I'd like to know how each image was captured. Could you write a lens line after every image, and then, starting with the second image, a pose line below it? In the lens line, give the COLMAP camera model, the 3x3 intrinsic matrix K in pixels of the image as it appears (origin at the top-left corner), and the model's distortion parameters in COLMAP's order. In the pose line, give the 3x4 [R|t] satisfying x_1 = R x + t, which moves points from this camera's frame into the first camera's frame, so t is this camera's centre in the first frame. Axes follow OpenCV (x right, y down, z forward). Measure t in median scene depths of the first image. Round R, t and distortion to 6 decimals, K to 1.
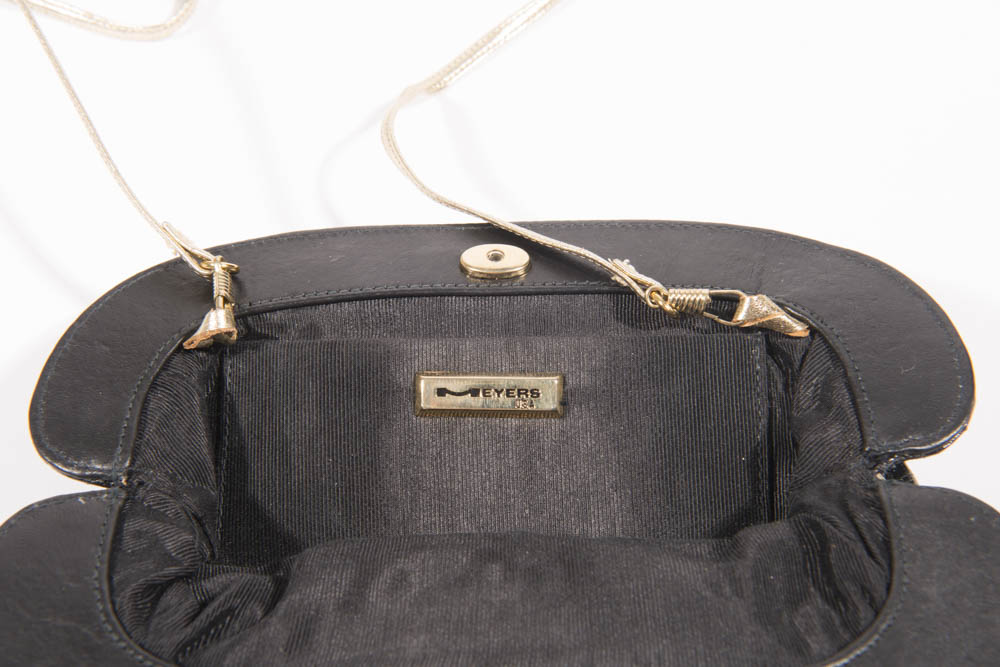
lens RADIAL K [[1547.9, 0, 504.3], [0, 1547.9, 326.5], [0, 0, 1]] dist [0.040910, 0.000000]
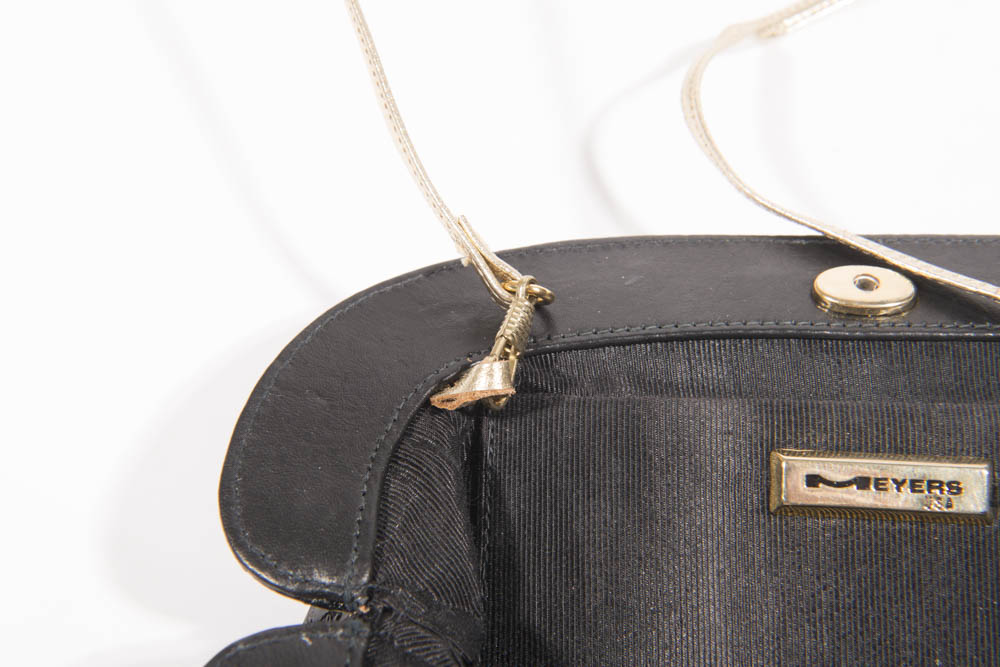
lens RADIAL K [[1547.9, 0, 496.0], [0, 1547.9, 339.1], [0, 0, 1]] dist [0.040910, 0.000000]
pose [[0.997773, 0.025021, -0.061835, -0.139186], [-0.025101, 0.999685, -0.000520, -0.016322], [0.061803, 0.002071, 0.998086, 0.310138]]
